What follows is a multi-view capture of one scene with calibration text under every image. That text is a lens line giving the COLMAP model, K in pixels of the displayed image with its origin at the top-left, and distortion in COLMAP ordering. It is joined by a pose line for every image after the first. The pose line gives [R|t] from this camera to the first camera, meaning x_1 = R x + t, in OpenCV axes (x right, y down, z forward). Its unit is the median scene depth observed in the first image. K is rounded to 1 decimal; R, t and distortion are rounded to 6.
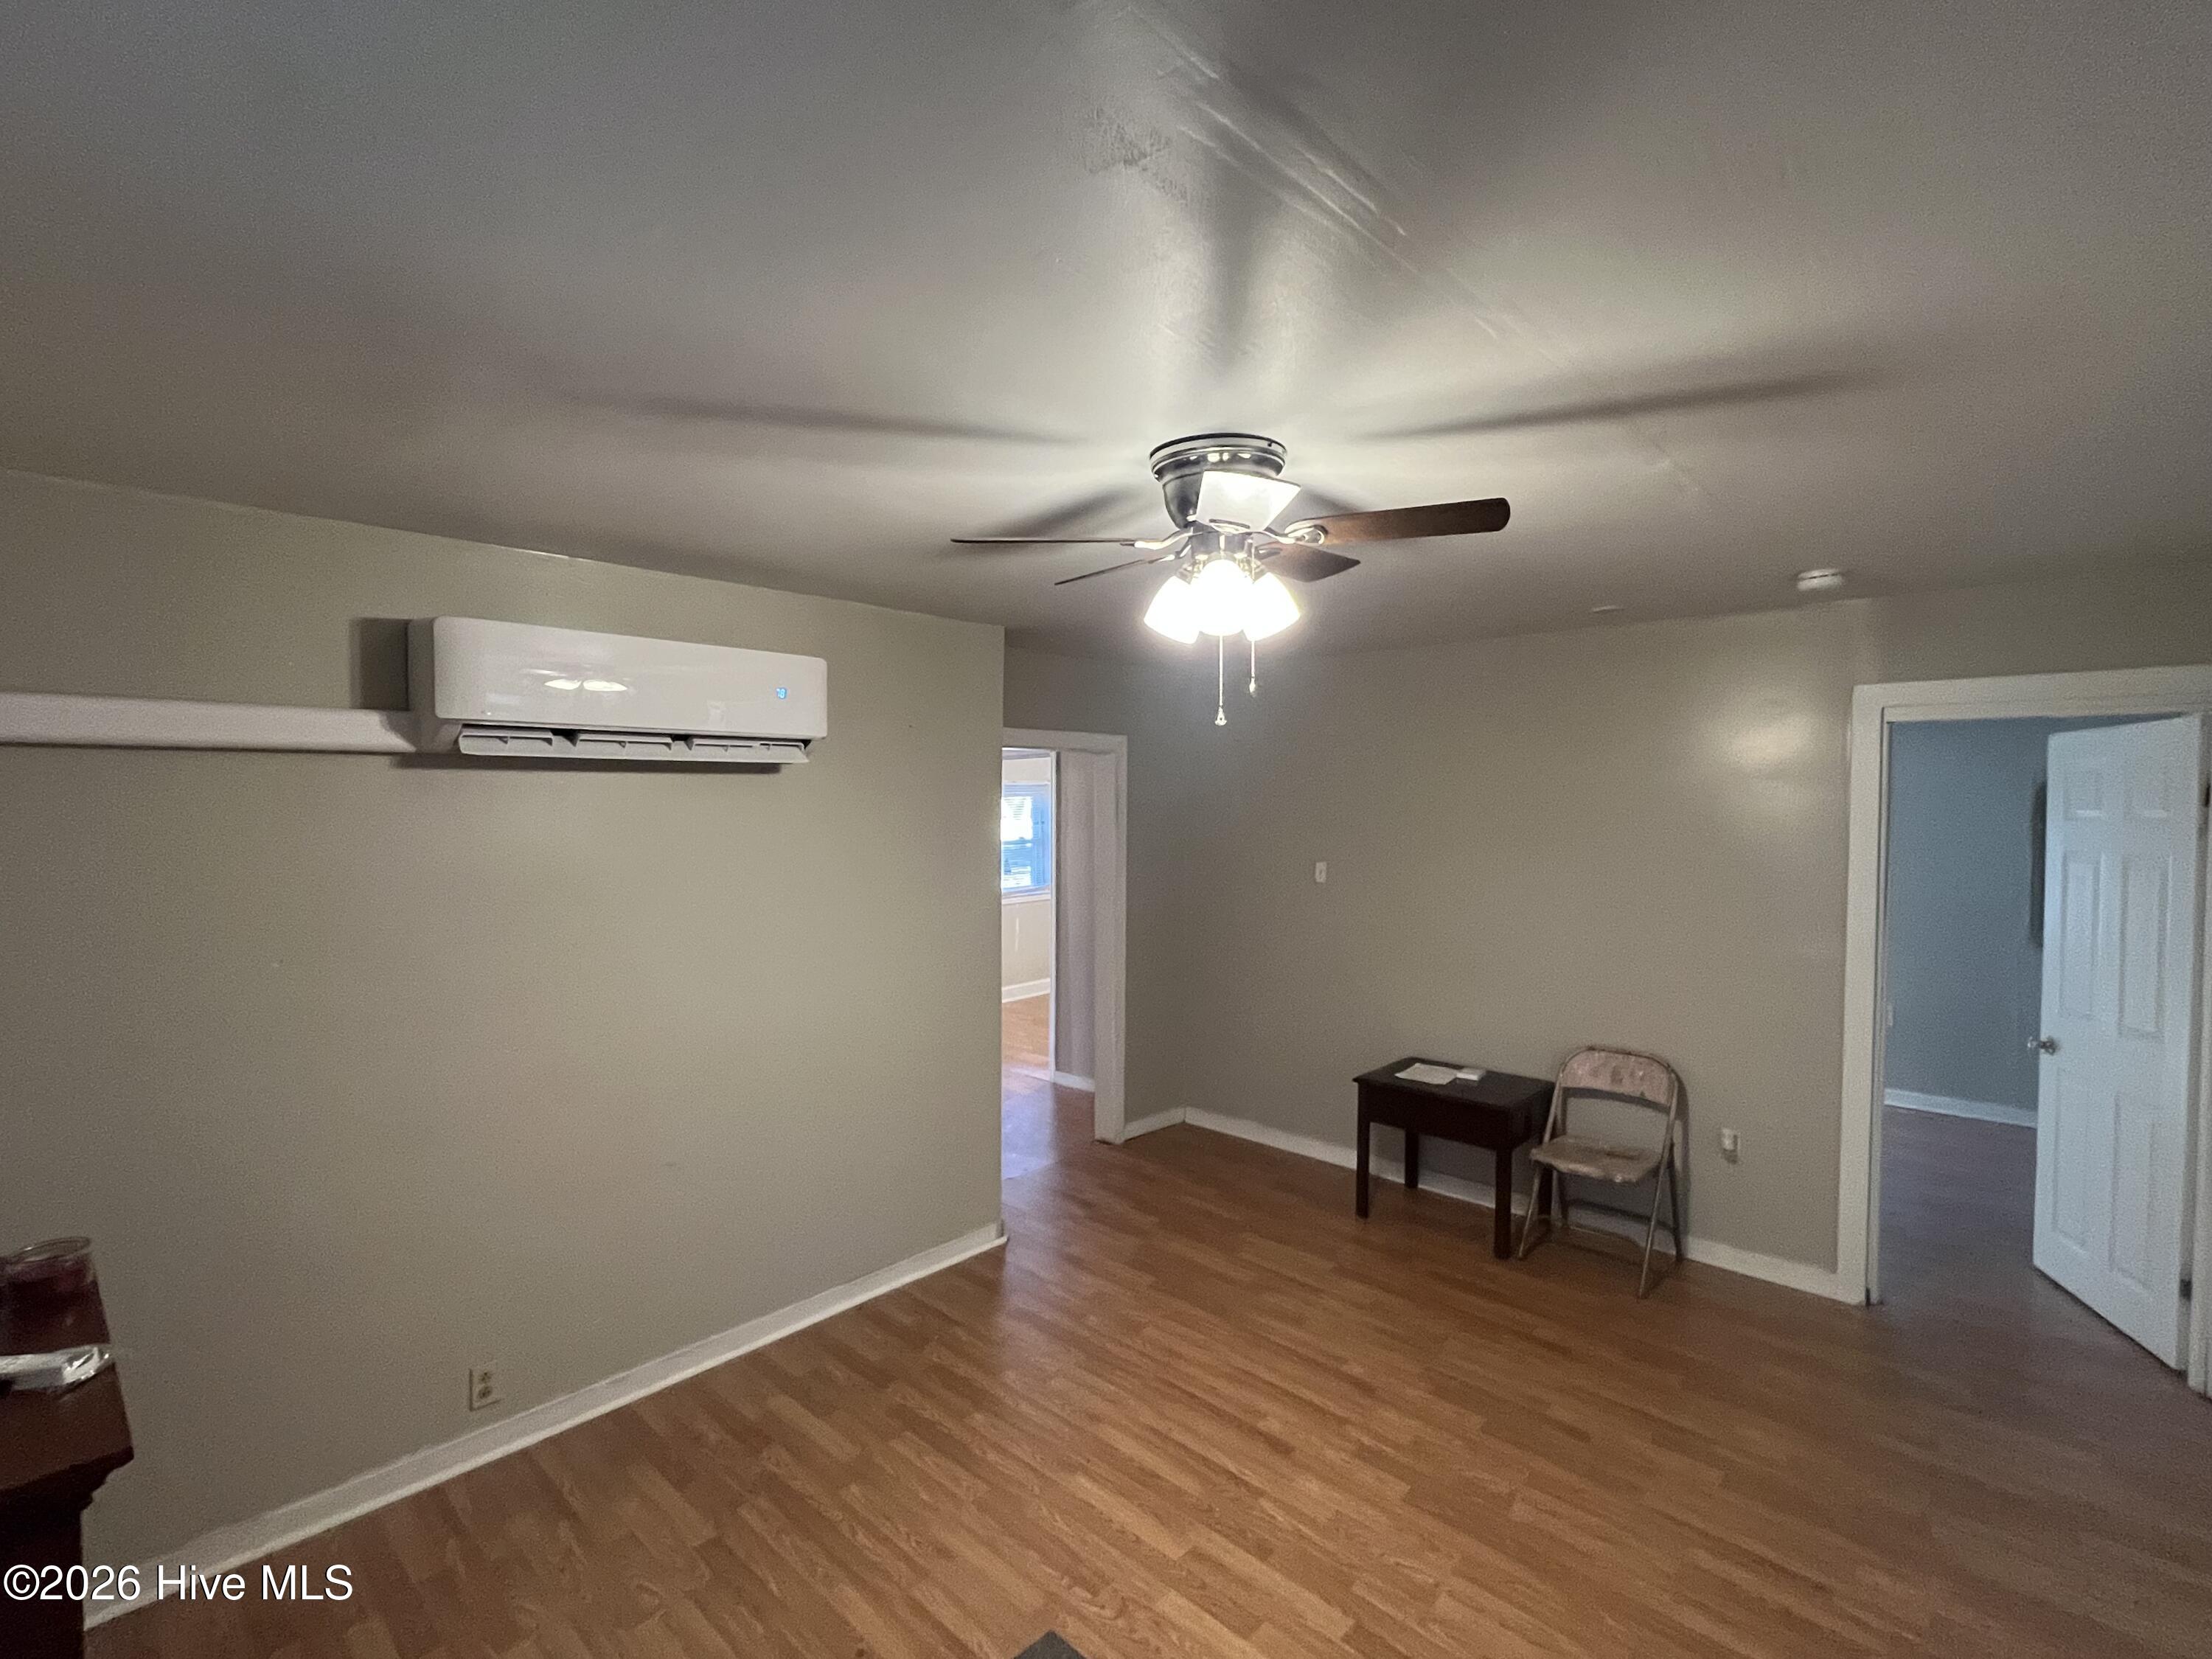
lens RADIAL K [[1013.2, 0, 1100.0], [0, 1013.2, 829.8], [0, 0, 1]] dist [-0.001450, -0.001024]
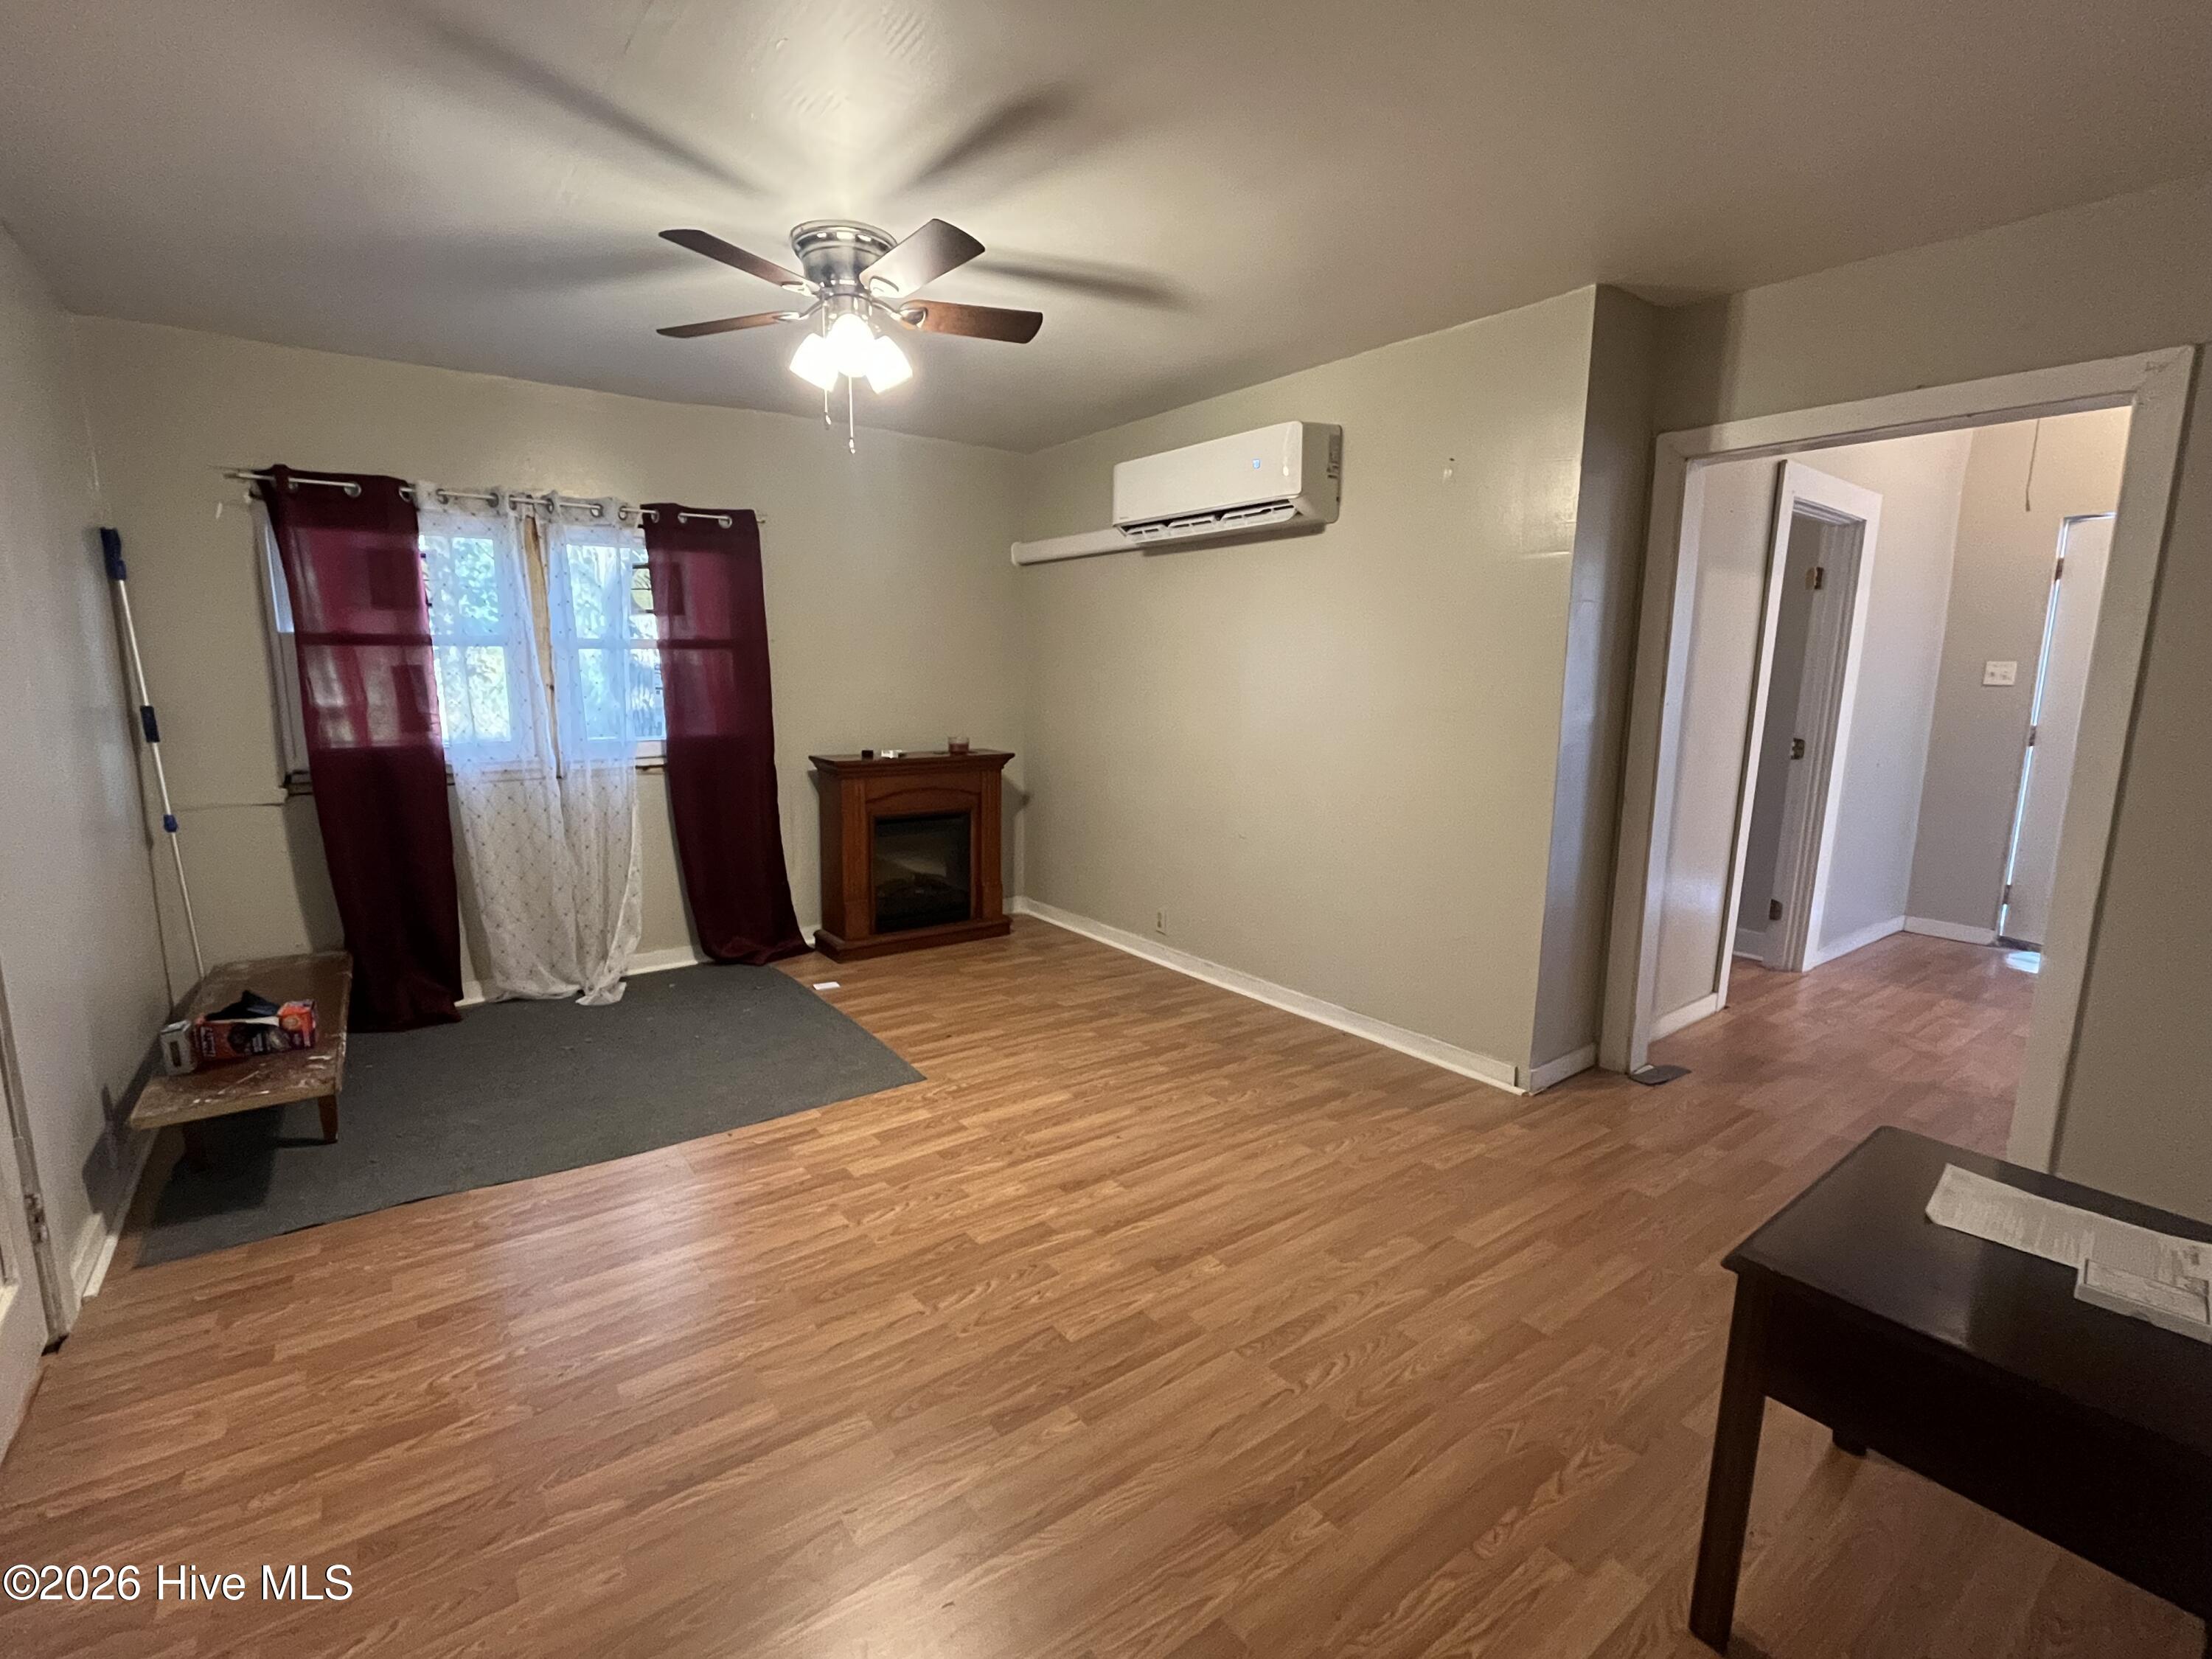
lens RADIAL K [[1013.2, 0, 1100.0], [0, 1013.2, 829.8], [0, 0, 1]] dist [-0.001450, -0.001024]
pose [[-0.173301, 0.155209, -0.972562, 1.062834], [-0.039902, 0.985587, 0.164398, 0.114453], [0.984060, 0.067297, -0.164610, 1.163000]]
